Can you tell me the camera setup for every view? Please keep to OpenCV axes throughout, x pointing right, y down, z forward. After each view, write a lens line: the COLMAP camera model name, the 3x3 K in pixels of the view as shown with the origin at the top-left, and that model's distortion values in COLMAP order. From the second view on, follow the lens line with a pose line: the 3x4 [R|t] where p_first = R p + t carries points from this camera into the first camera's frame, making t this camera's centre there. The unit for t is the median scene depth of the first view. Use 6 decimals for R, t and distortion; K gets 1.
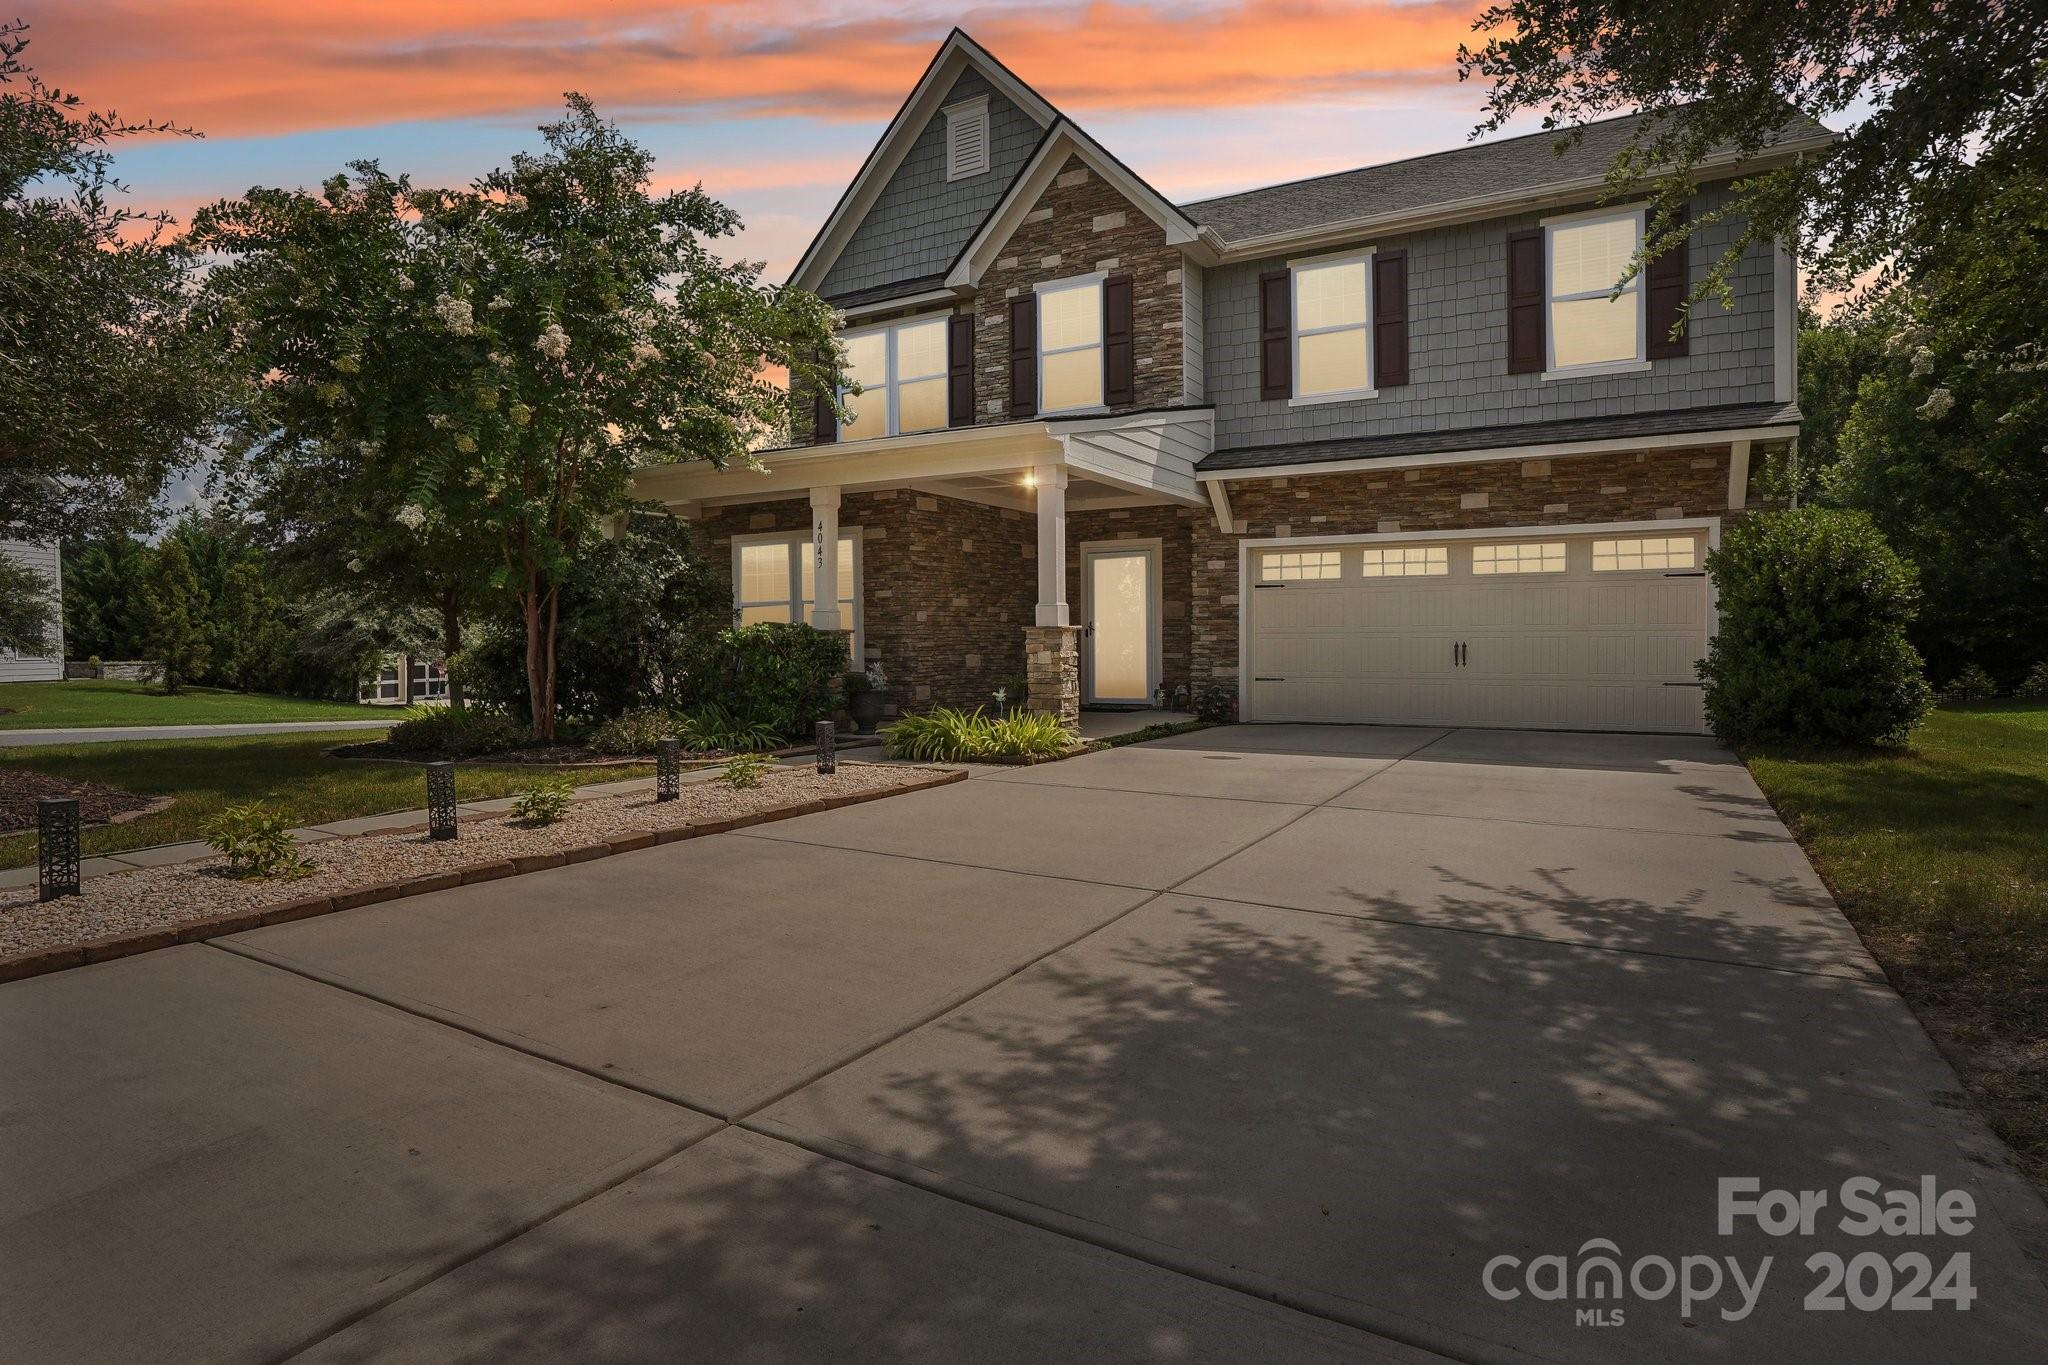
lens RADIAL K [[1068.8, 0, 1021.4], [0, 1068.8, 675.0], [0, 0, 1]] dist [-0.034911, 0.001736]
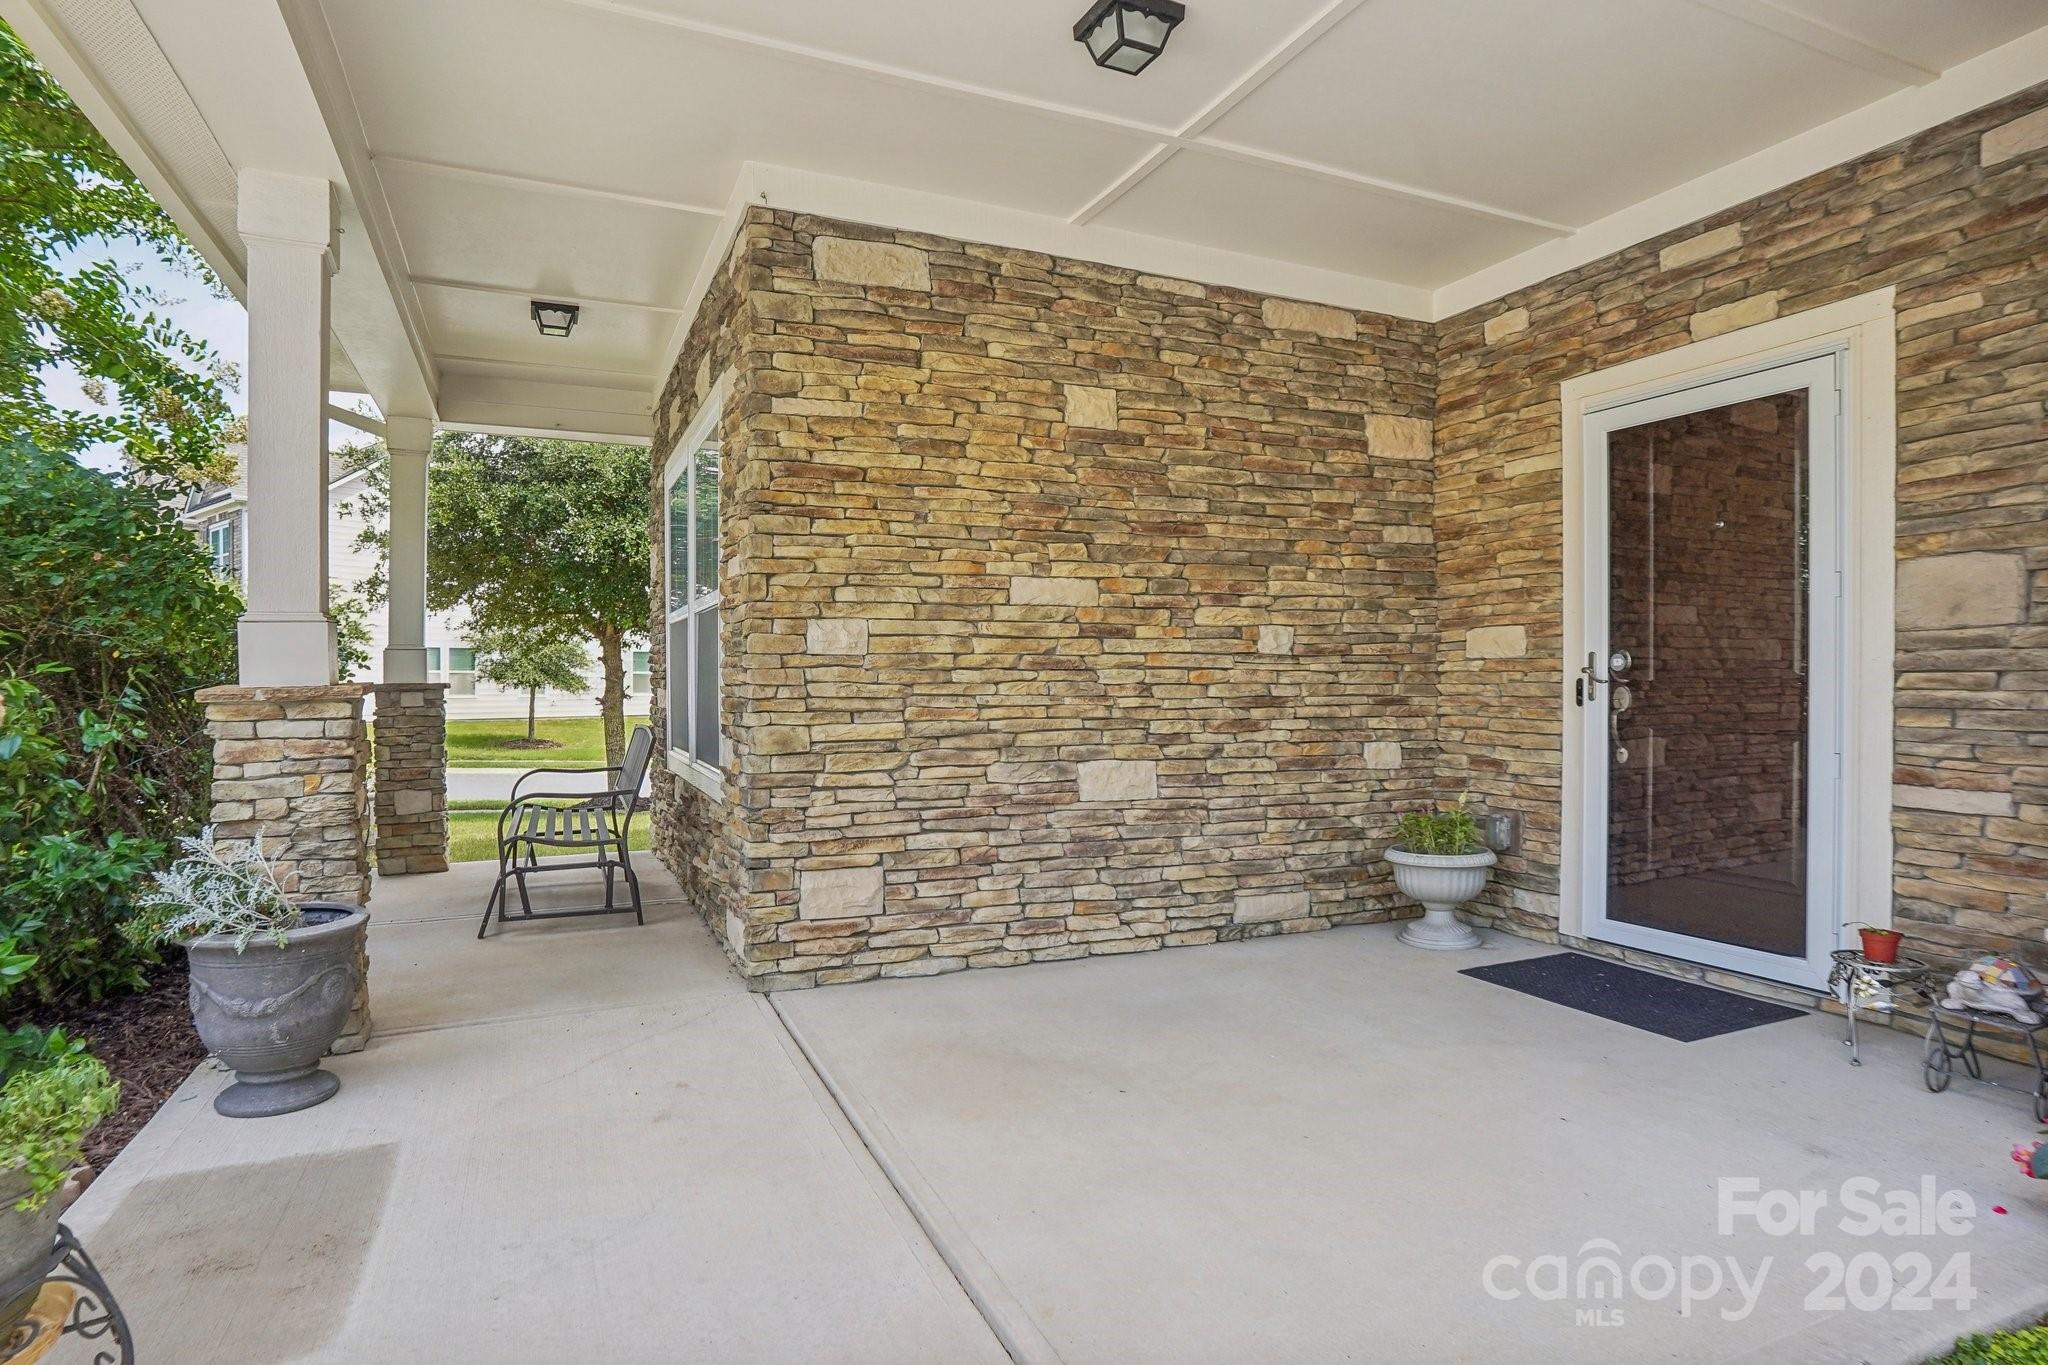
lens RADIAL K [[1068.8, 0, 1035.8], [0, 1068.8, 688.9], [0, 0, 1]] dist [-0.034911, 0.001736]
pose [[0.821327, 0.009469, -0.570379, 0.112595], [-0.020720, 0.999698, -0.013240, -0.035732], [0.570082, 0.022692, 0.821275, 0.740231]]
